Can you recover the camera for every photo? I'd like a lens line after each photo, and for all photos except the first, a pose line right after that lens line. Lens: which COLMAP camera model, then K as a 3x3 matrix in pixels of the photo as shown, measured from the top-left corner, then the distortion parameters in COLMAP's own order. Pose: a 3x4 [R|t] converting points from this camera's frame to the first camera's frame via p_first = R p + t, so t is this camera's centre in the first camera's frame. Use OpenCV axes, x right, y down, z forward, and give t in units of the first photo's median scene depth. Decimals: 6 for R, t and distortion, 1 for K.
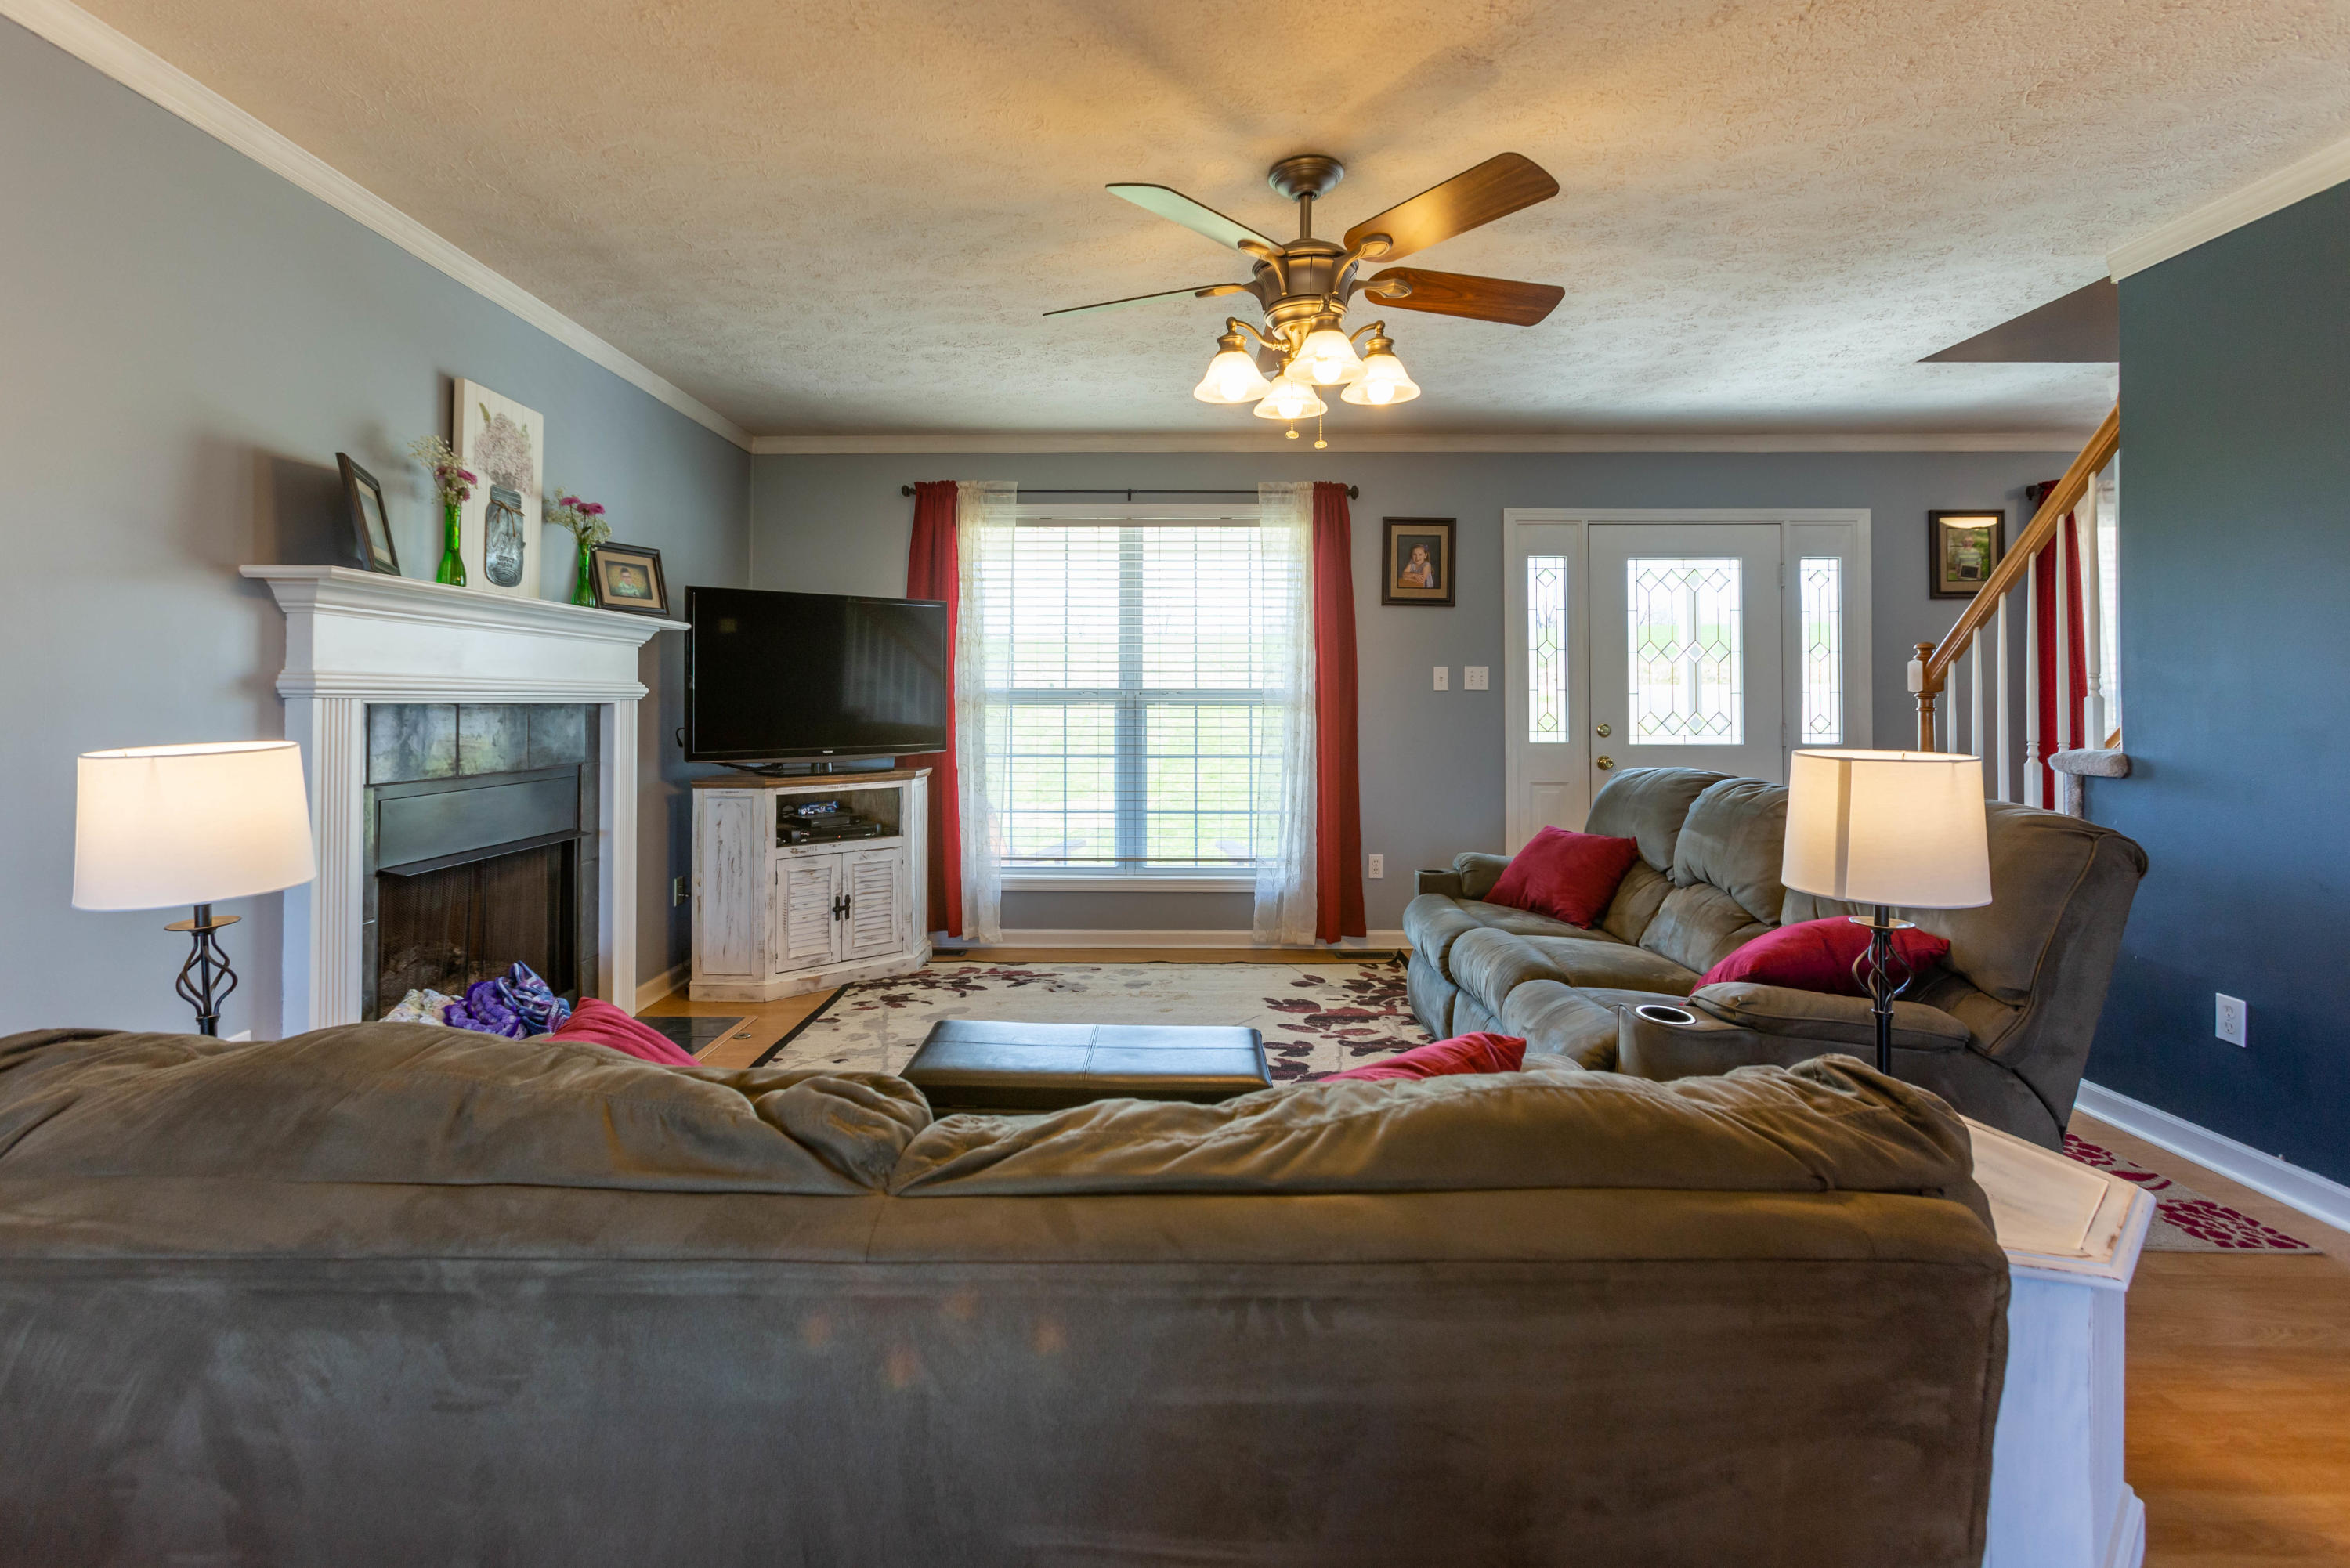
lens RADIAL K [[1094.3, 0, 1172.8], [0, 1094.3, 684.8], [0, 0, 1]] dist [-0.030579, 0.075868]
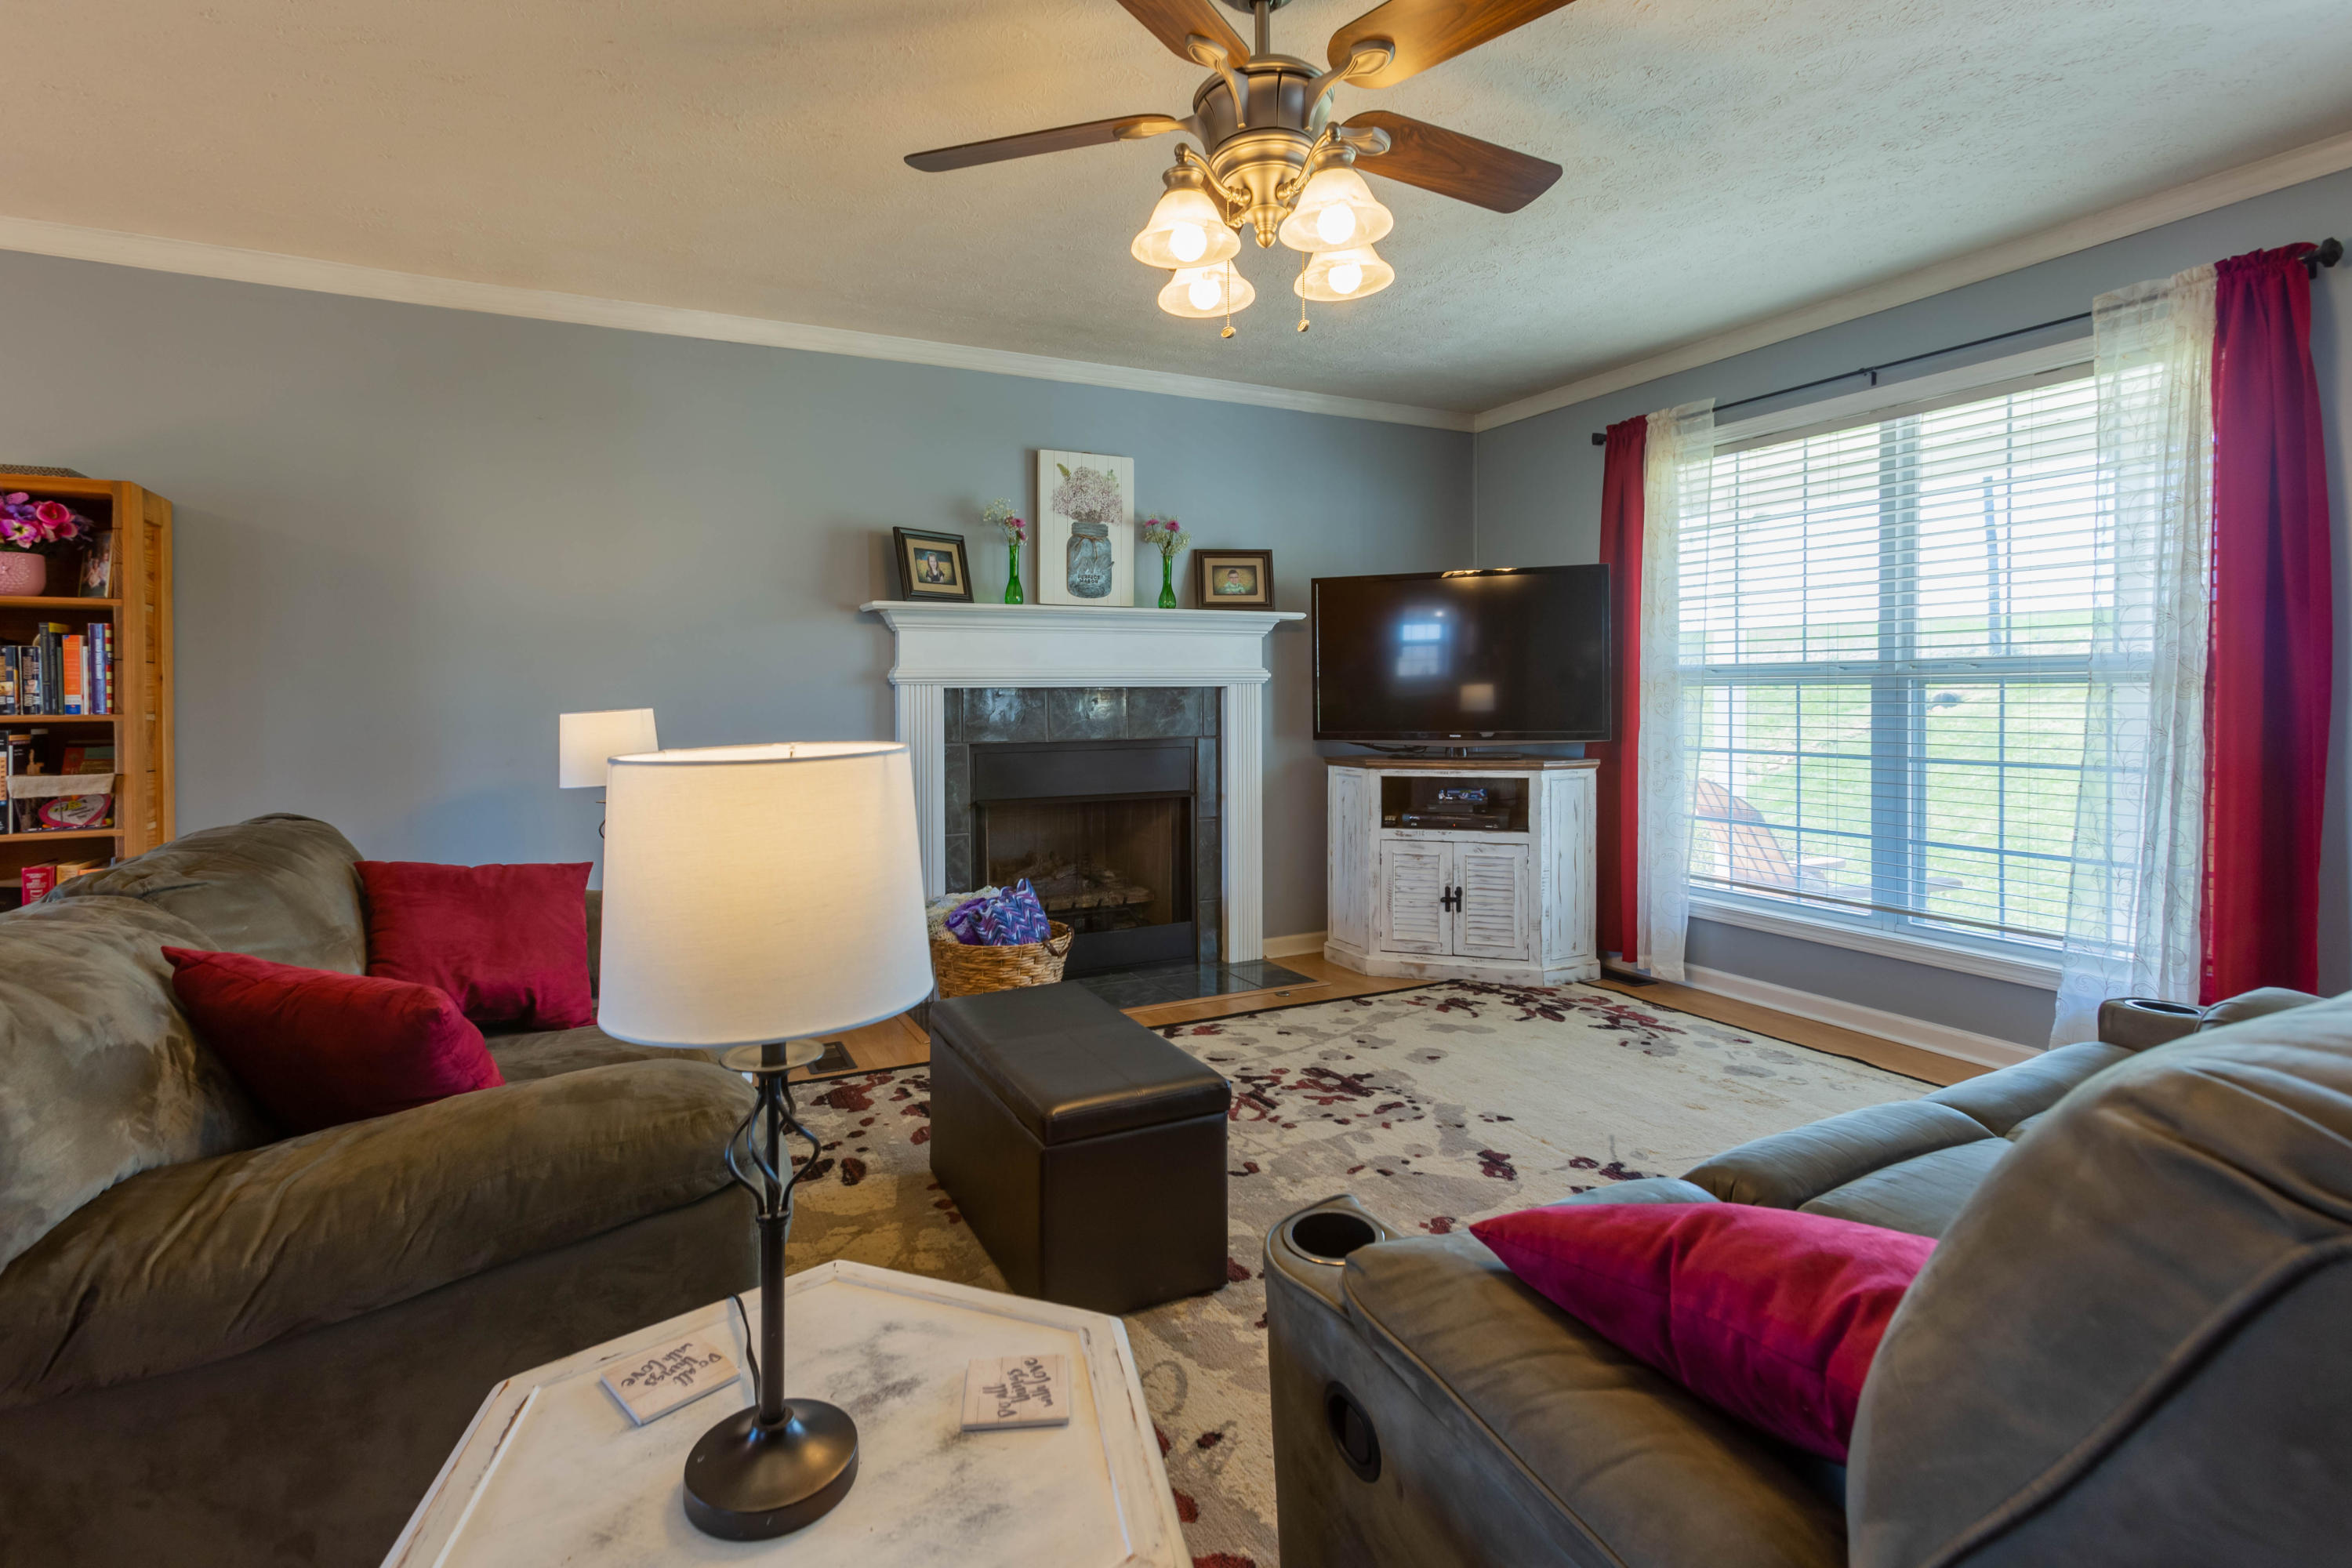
lens RADIAL K [[1109.4, 0, 1166.6], [0, 1109.4, 705.5], [0, 0, 1]] dist [0.001626, 0.000688]
pose [[0.459794, 0.006266, -0.888003, 0.392767], [0.020576, 0.999631, 0.017707, 0.011003], [0.887787, -0.026414, 0.459496, 0.298179]]
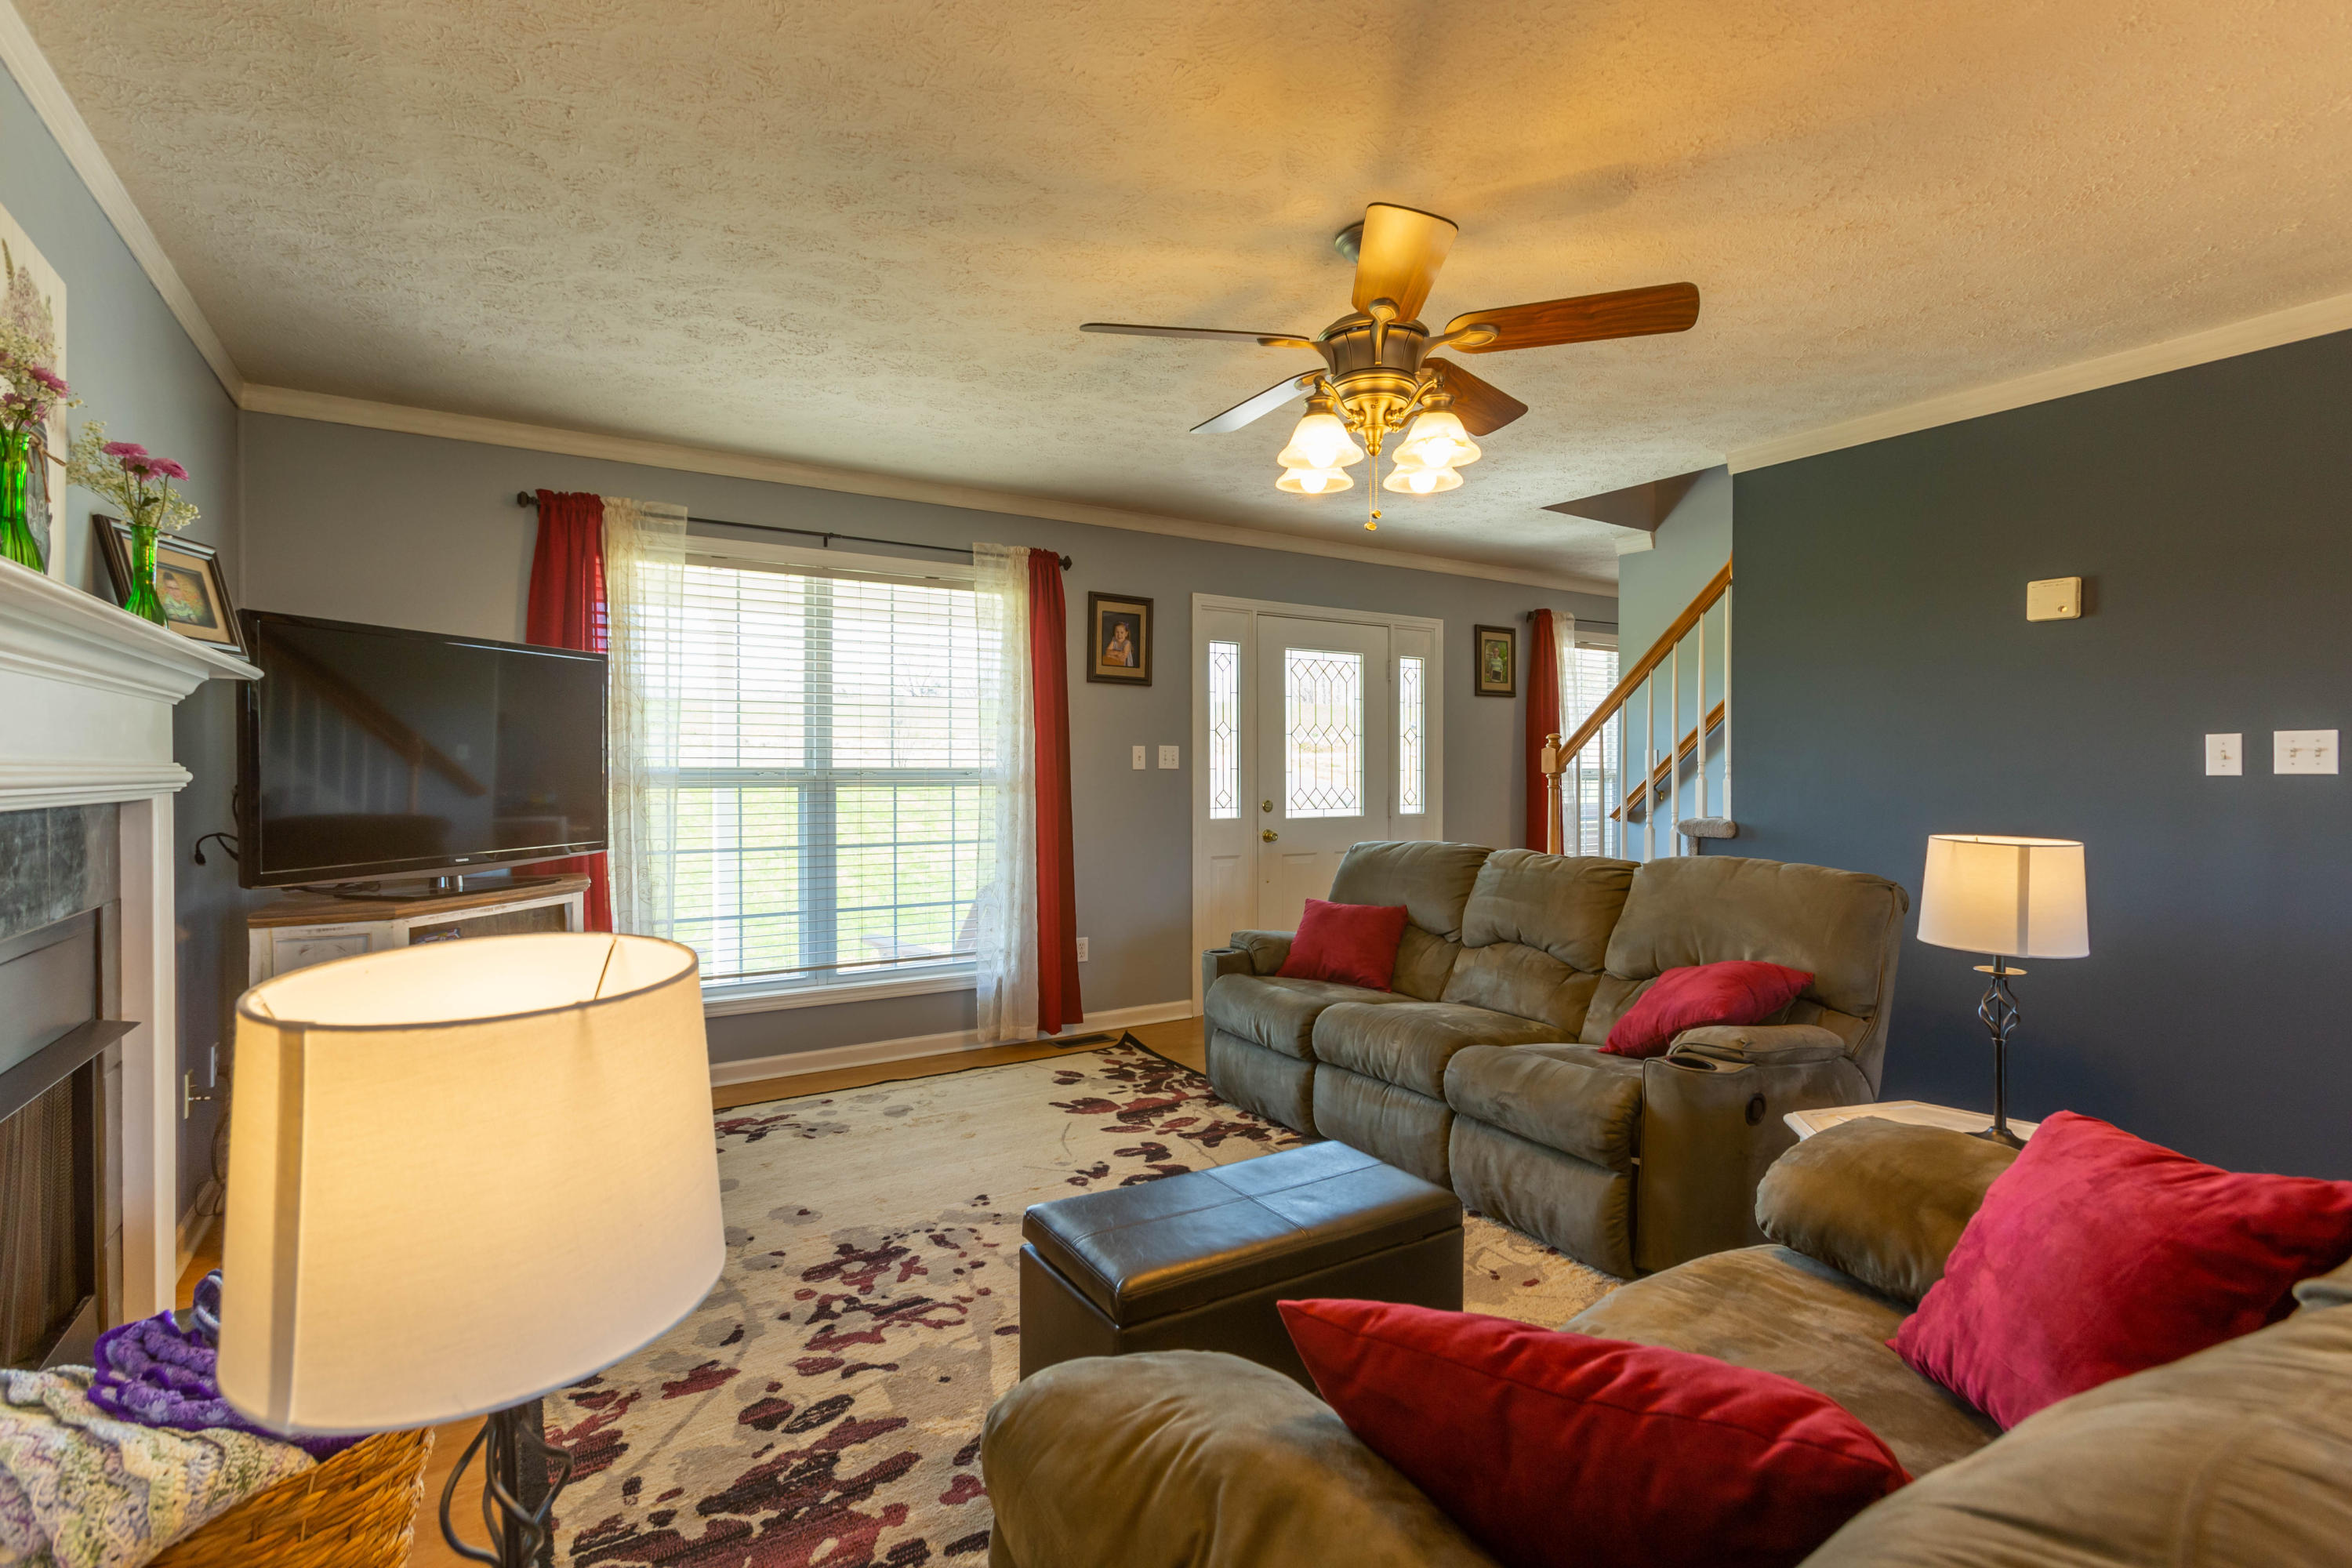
lens RADIAL K [[1085.3, 0, 1176.0], [0, 1085.3, 784.0], [0, 0, 1]] dist [-0.004530, 0.019131]
pose [[0.842624, -0.008884, 0.538430, -0.278219], [-0.006677, 0.999615, 0.026943, -0.009157], [-0.538462, -0.026298, 0.842240, 0.147930]]
